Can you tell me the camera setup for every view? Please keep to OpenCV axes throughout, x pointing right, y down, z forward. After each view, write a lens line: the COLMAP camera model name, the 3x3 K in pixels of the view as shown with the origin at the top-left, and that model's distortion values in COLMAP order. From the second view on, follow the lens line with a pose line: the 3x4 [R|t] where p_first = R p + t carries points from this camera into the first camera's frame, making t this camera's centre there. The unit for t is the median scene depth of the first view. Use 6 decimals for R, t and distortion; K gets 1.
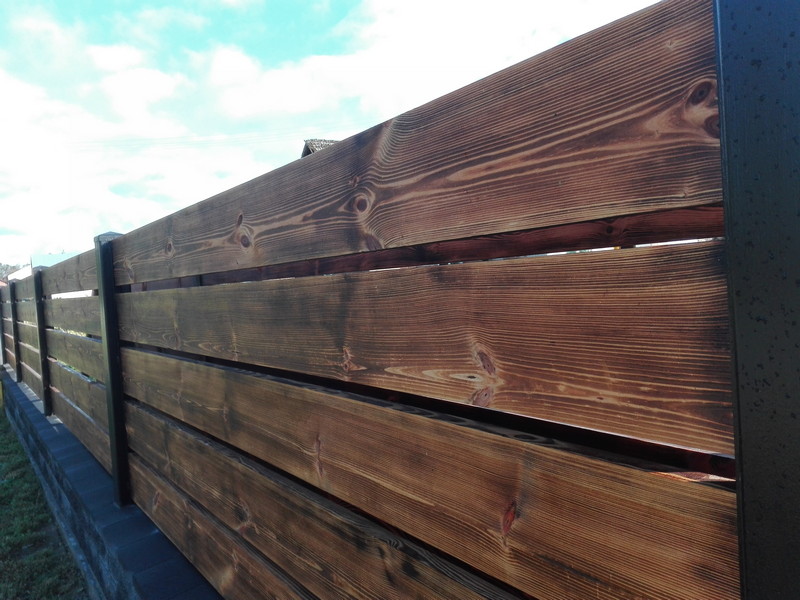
lens RADIAL K [[666.3, 0, 396.3], [0, 666.3, 291.8], [0, 0, 1]] dist [0.074416, -0.161712]
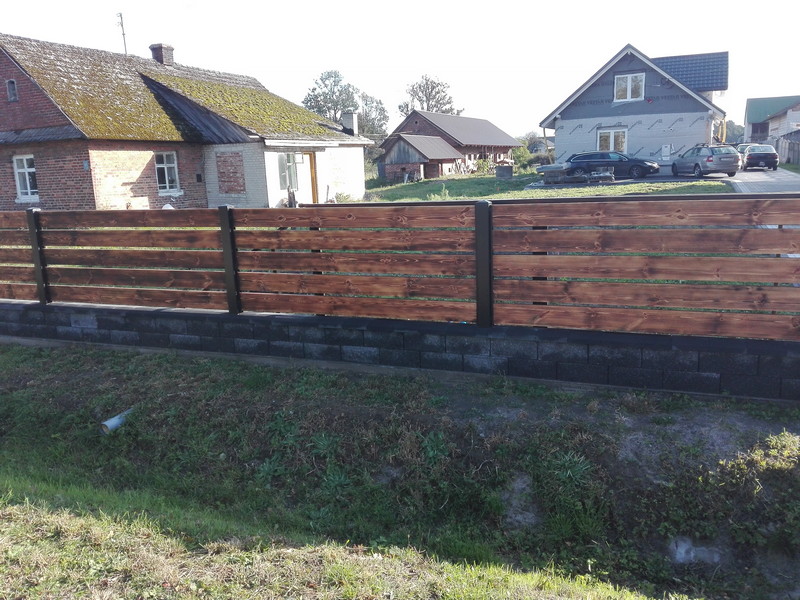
lens RADIAL K [[666.3, 0, 396.6], [0, 666.3, 303.4], [0, 0, 1]] dist [0.074416, -0.161712]
pose [[0.825123, -0.087911, 0.558071, -5.018153], [-0.000545, 0.987695, 0.156394, -0.261361], [-0.564953, -0.129348, 0.814922, -1.558948]]
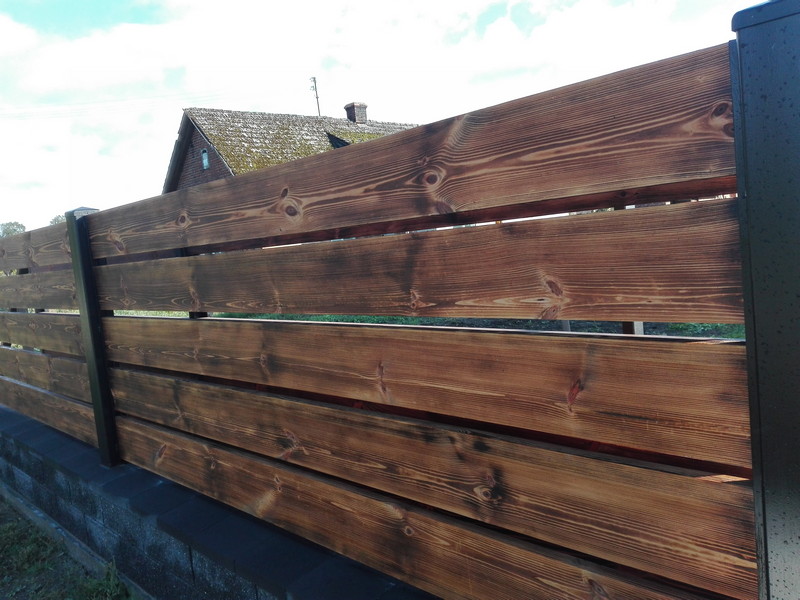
lens RADIAL K [[666.3, 0, 394.0], [0, 666.3, 293.0], [0, 0, 1]] dist [0.074416, -0.161712]
pose [[0.984017, -0.048844, 0.171247, -0.375799], [0.040466, 0.997823, 0.052081, 0.022707], [-0.173418, -0.044319, 0.983851, -0.298849]]
